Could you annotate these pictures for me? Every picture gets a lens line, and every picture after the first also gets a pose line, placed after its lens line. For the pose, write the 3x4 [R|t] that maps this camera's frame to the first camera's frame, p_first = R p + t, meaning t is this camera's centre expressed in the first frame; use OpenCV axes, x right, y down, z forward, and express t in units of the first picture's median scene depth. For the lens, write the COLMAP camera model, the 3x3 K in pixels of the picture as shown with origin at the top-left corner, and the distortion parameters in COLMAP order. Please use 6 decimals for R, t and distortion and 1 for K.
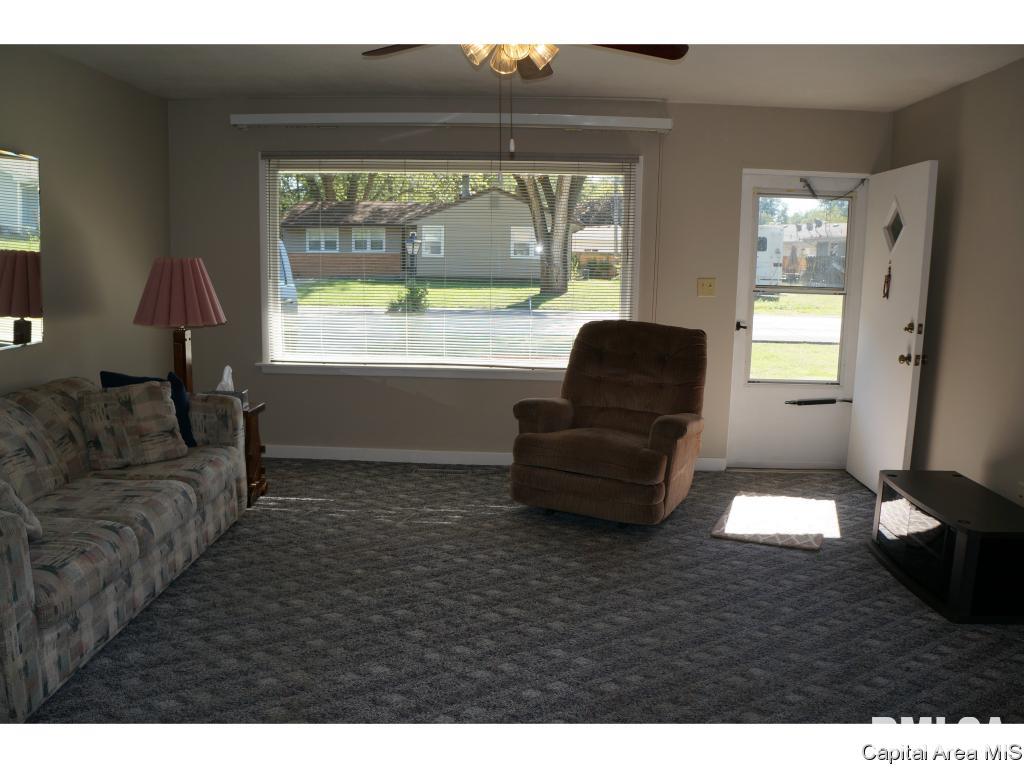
lens RADIAL K [[802.9, 0, 512.9], [0, 802.9, 387.5], [0, 0, 1]] dist [-0.186851, 0.132738]
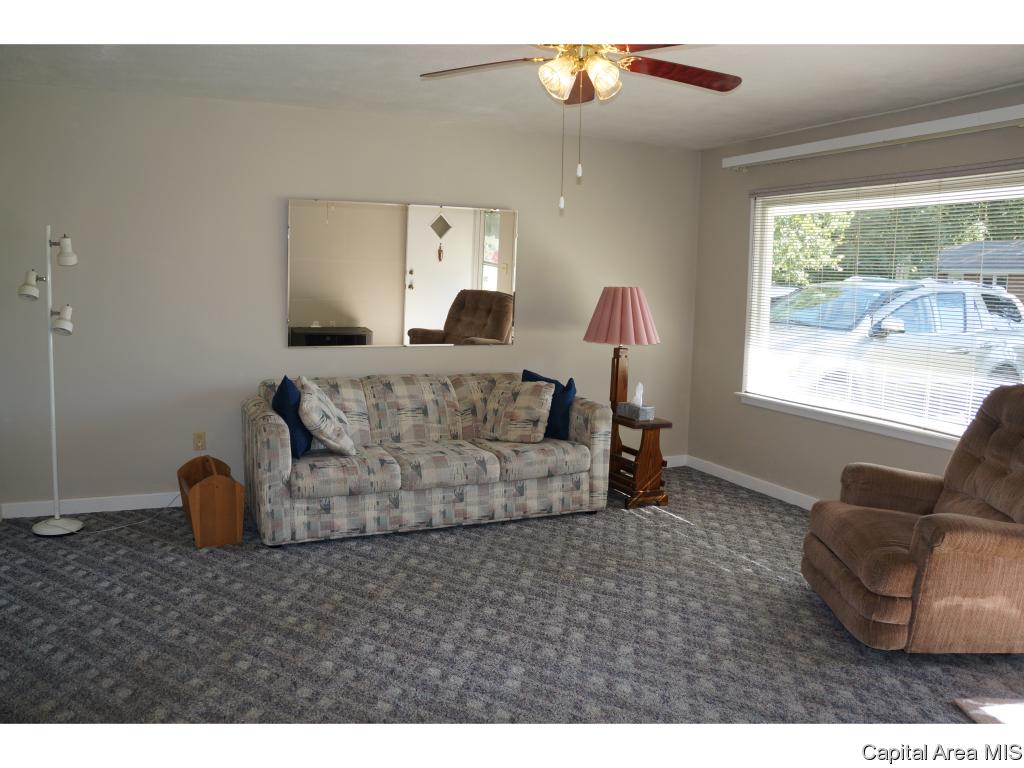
lens RADIAL K [[802.9, 0, 512.9], [0, 802.9, 387.5], [0, 0, 1]] dist [-0.186851, 0.132738]
pose [[0.431735, 0.105764, -0.895778, 0.718069], [-0.163098, 0.985886, 0.037796, -0.042013], [0.887132, 0.129782, 0.442892, 0.400724]]
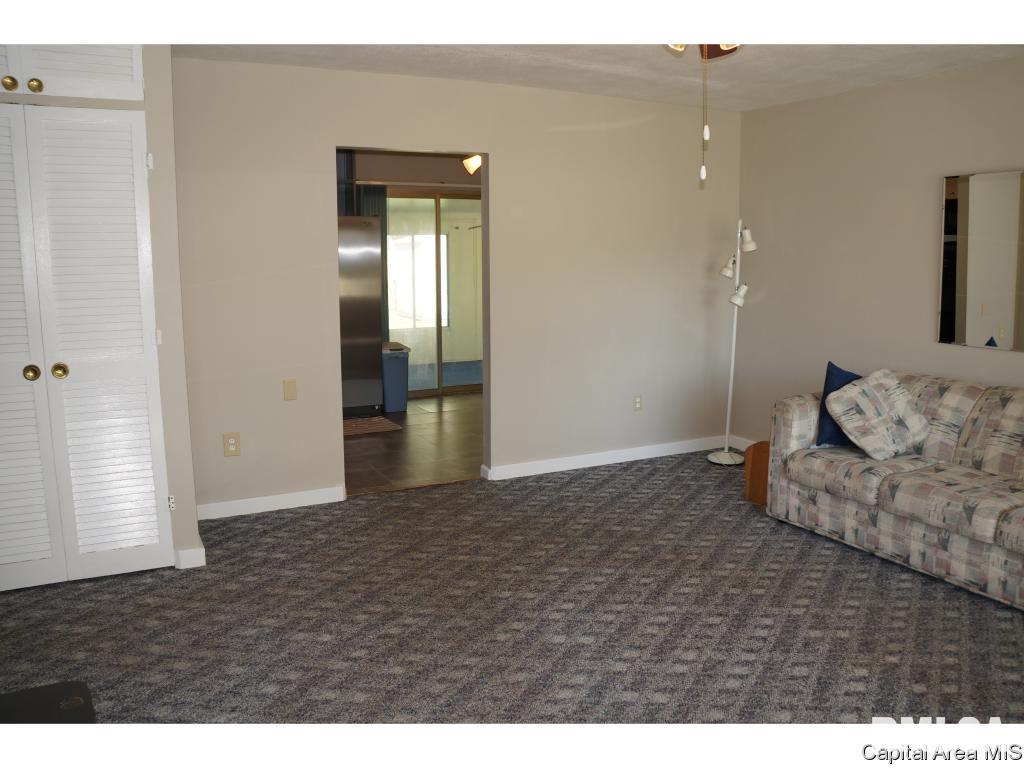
lens RADIAL K [[802.9, 0, 512.9], [0, 802.9, 387.5], [0, 0, 1]] dist [-0.186851, 0.132738]
pose [[-0.875478, 0.058028, -0.479762, 0.486578], [-0.099150, 0.950077, 0.295843, -0.215301], [0.472978, 0.306573, -0.826018, 1.346938]]
